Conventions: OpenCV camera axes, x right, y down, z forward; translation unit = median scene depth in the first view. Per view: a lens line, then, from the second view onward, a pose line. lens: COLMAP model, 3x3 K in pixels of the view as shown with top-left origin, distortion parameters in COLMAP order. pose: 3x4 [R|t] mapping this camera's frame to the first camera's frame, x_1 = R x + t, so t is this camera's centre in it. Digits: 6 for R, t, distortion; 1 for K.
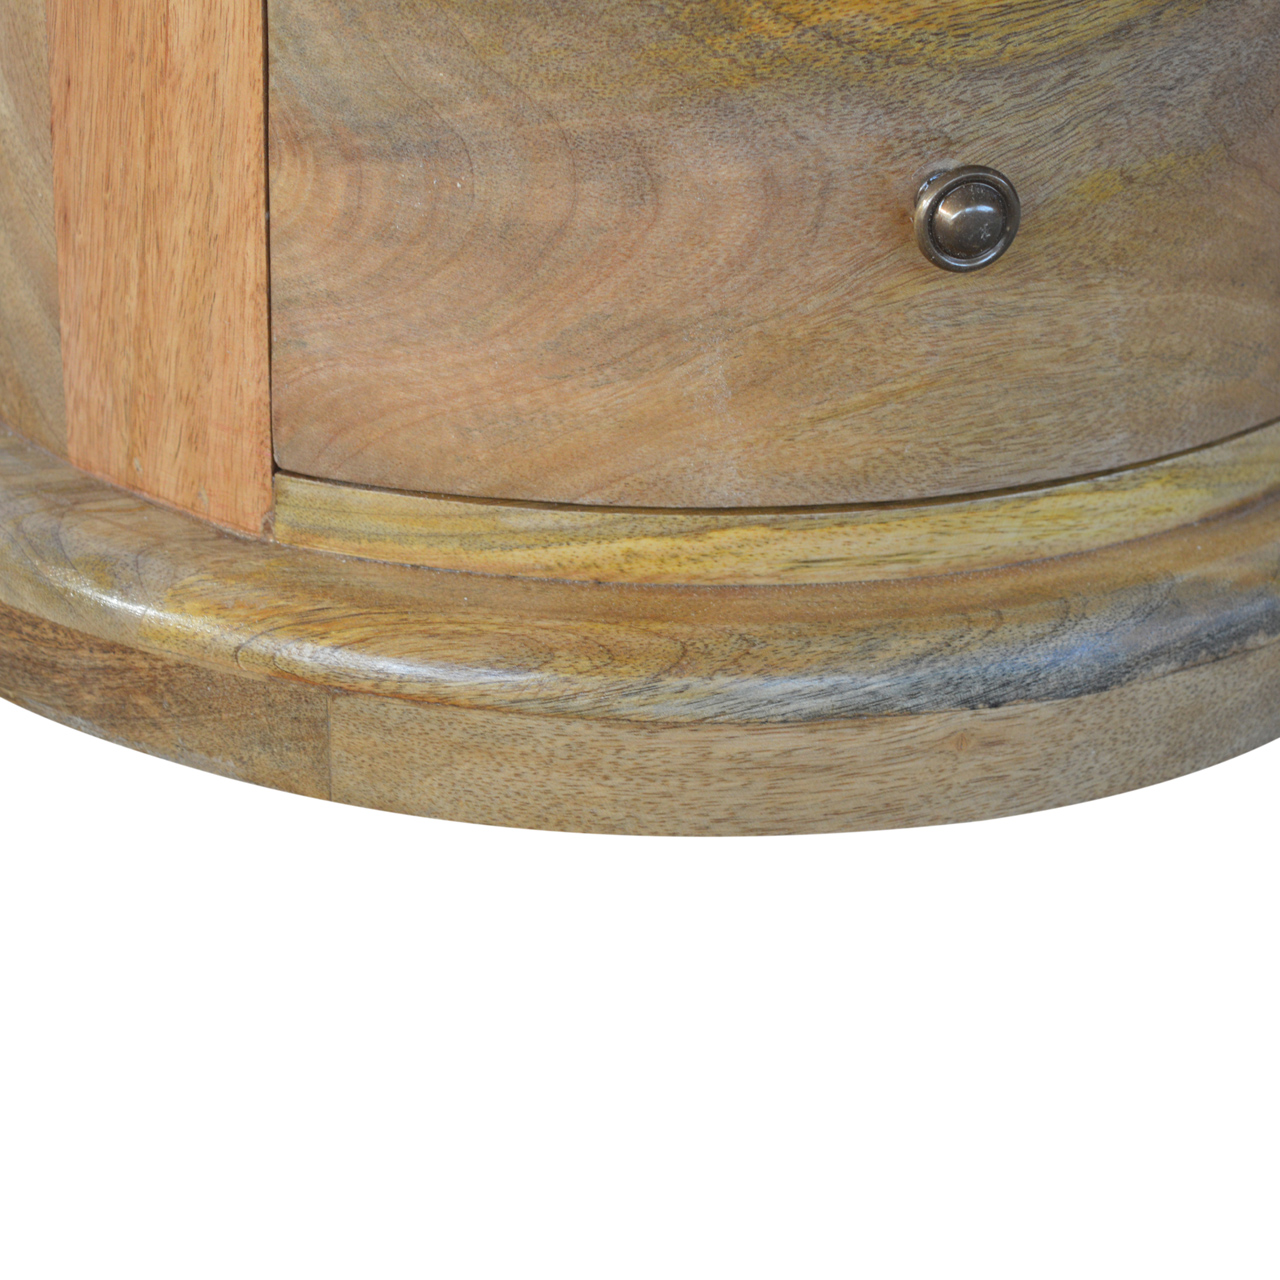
lens RADIAL K [[3374.3, 0, 560.7], [0, 3374.3, 530.8], [0, 0, 1]] dist [-0.085269, 0.092573]
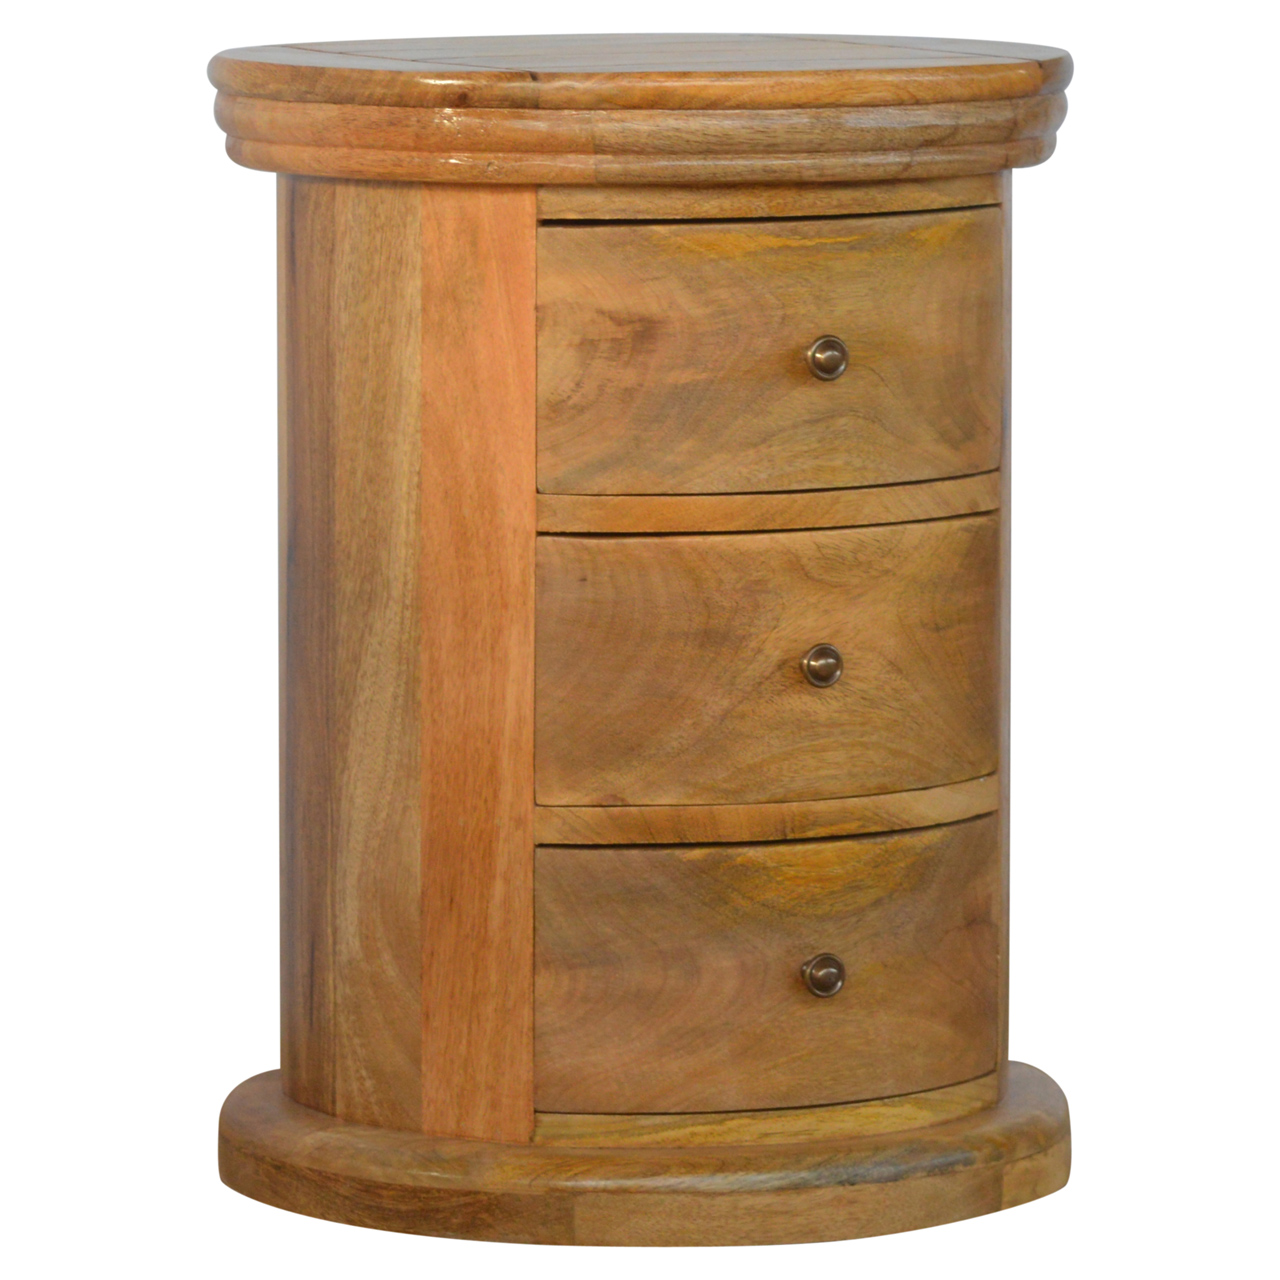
lens RADIAL K [[7574.5, 0, 640.0], [0, 7574.5, 640.0], [0, 0, 1]] dist [0.229663, -14.519992]
pose [[0.983799, -0.040640, 0.174610, -0.925462], [0.091784, 0.950819, -0.295836, 1.241454], [-0.154000, 0.307070, 0.939144, -4.065524]]
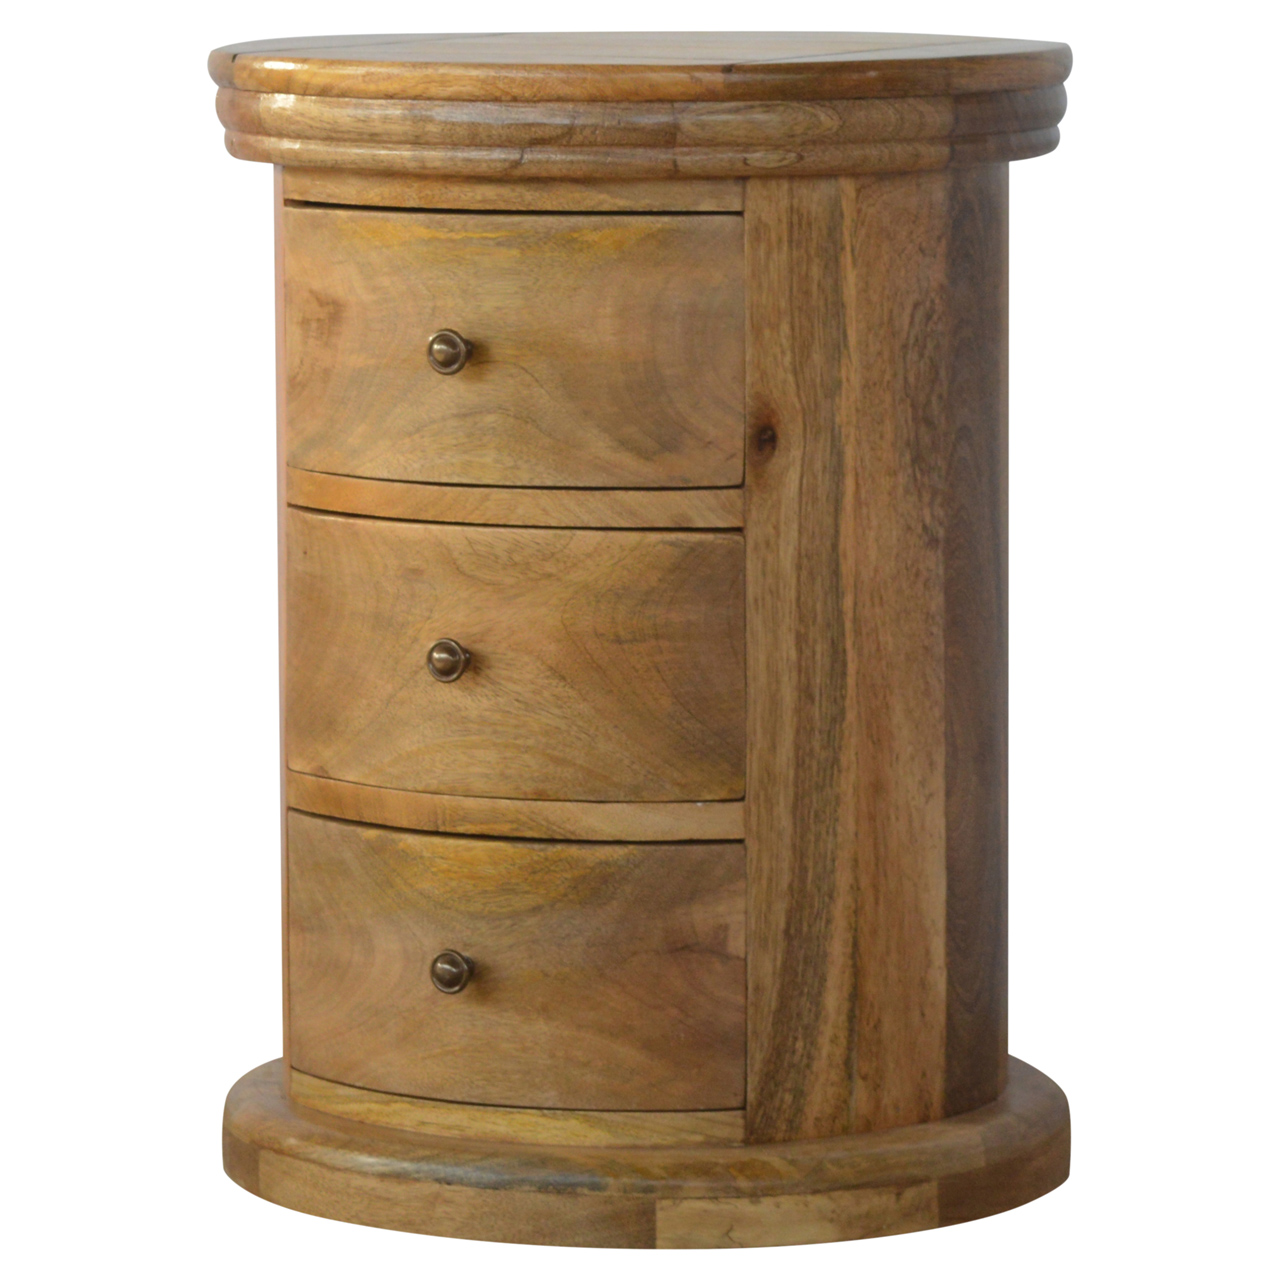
lens RADIAL K [[7574.5, 0, 640.0], [0, 7574.5, 640.0], [0, 0, 1]] dist [0.229663, -14.519992]
pose [[0.713247, 0.062012, -0.698164, 3.873452], [-0.277440, 0.939702, -0.199968, 0.712251], [0.643666, 0.336325, 0.687444, -2.663452]]
